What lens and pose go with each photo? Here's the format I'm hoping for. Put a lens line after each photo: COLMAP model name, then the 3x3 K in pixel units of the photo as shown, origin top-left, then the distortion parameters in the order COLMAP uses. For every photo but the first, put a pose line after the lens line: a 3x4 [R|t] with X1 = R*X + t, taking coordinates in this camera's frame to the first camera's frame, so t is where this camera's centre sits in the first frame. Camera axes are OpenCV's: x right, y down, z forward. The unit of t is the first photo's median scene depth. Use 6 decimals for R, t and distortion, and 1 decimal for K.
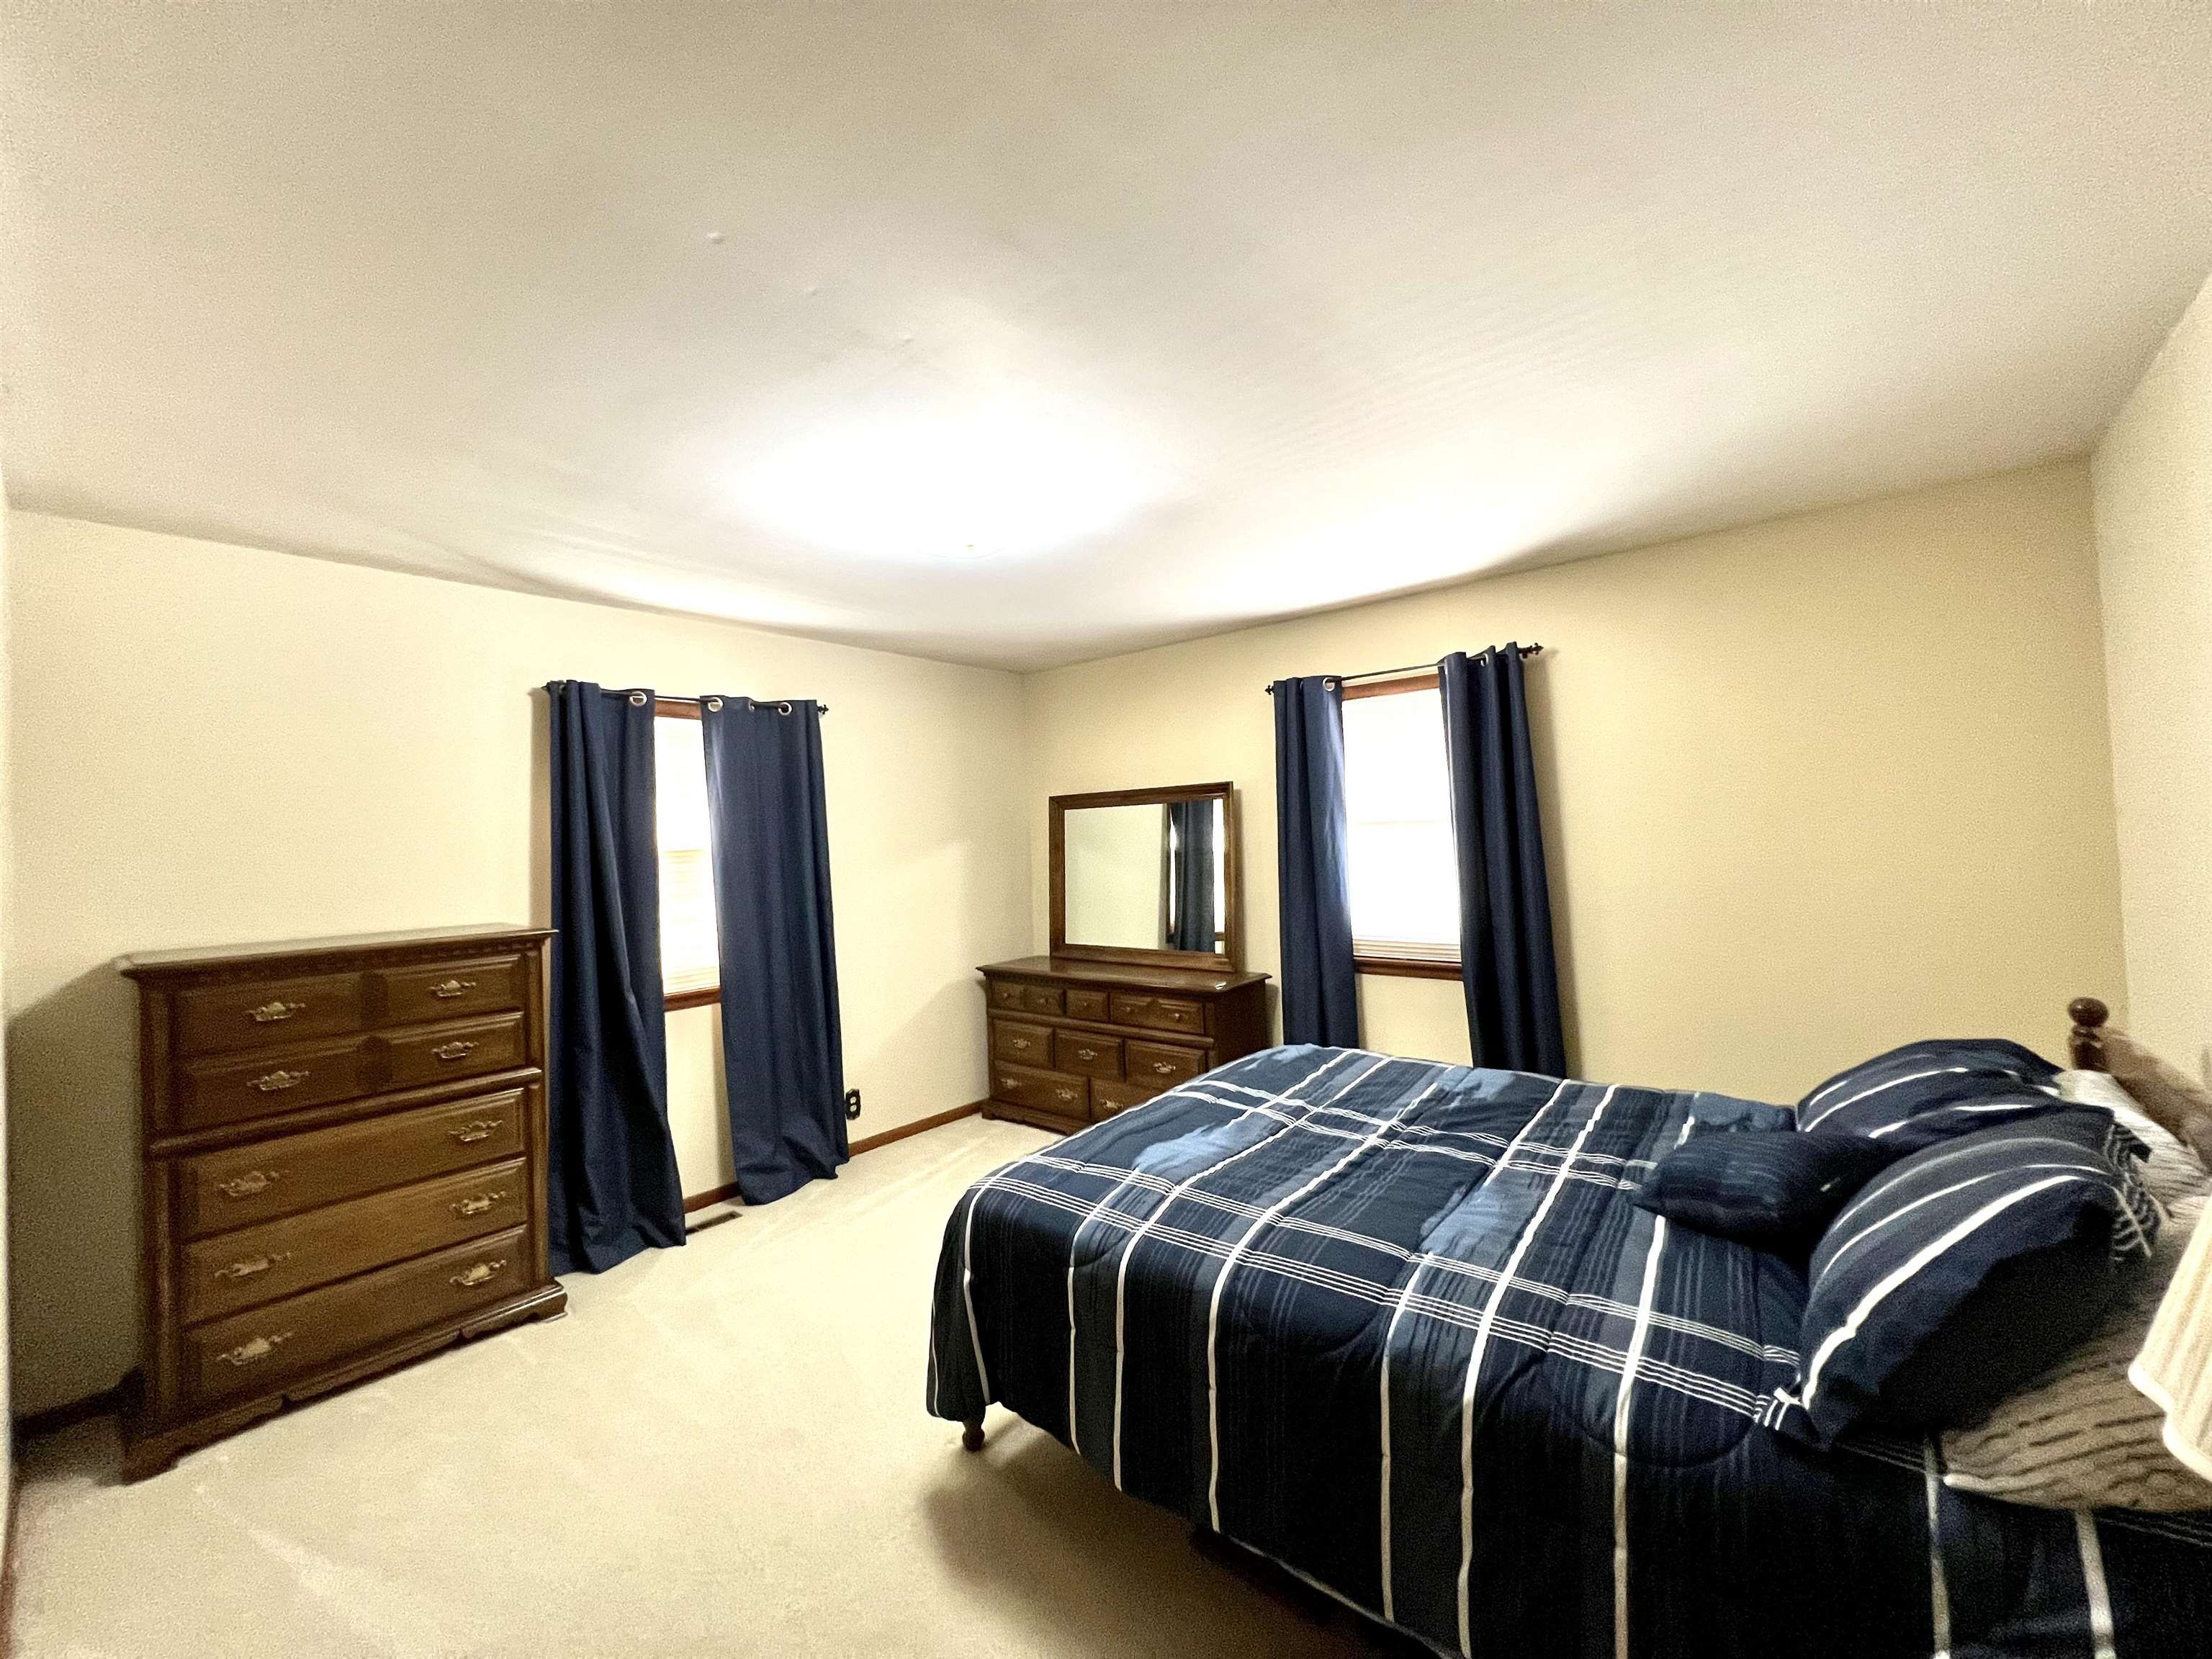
lens RADIAL K [[879.6, 0, 1104.6], [0, 879.6, 831.0], [0, 0, 1]] dist [-0.001670, 0.000043]
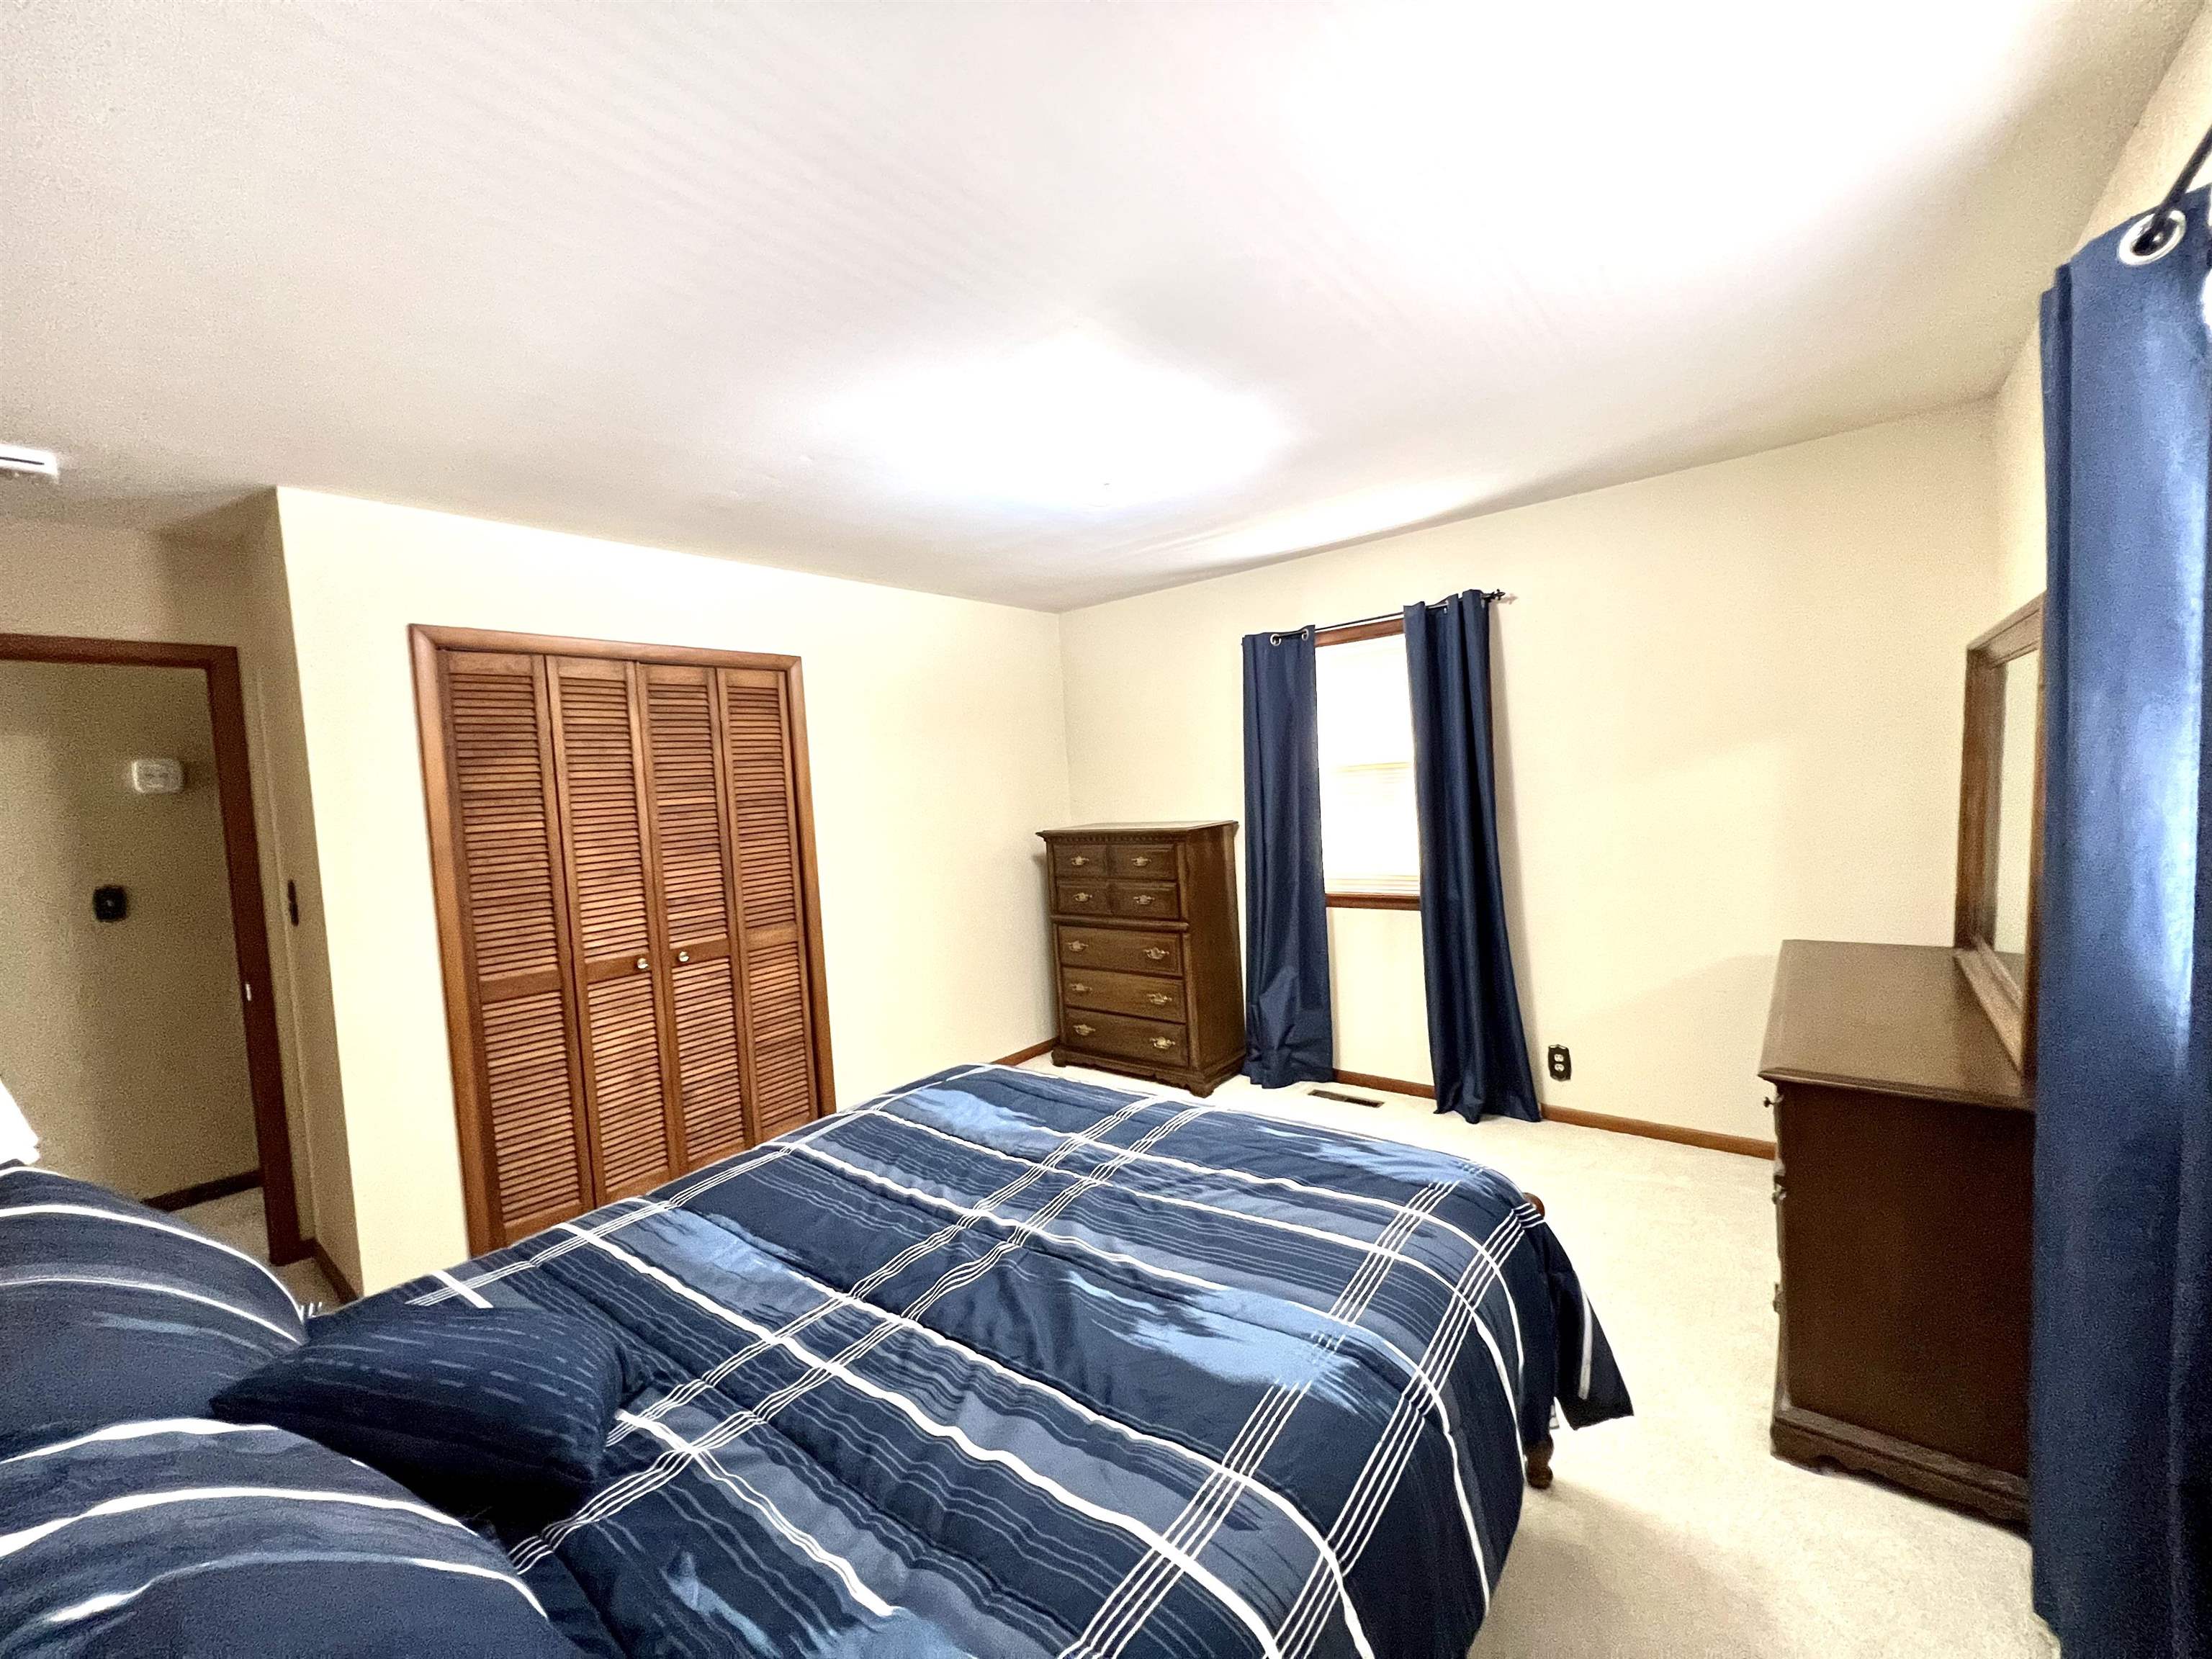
lens RADIAL K [[879.6, 0, 1104.6], [0, 879.6, 833.8], [0, 0, 1]] dist [-0.001670, 0.000043]
pose [[0.022475, 0.094792, -0.995243, 0.815365], [0.070854, 0.992841, 0.096163, -0.027857], [0.997233, -0.072679, 0.015598, 0.894092]]
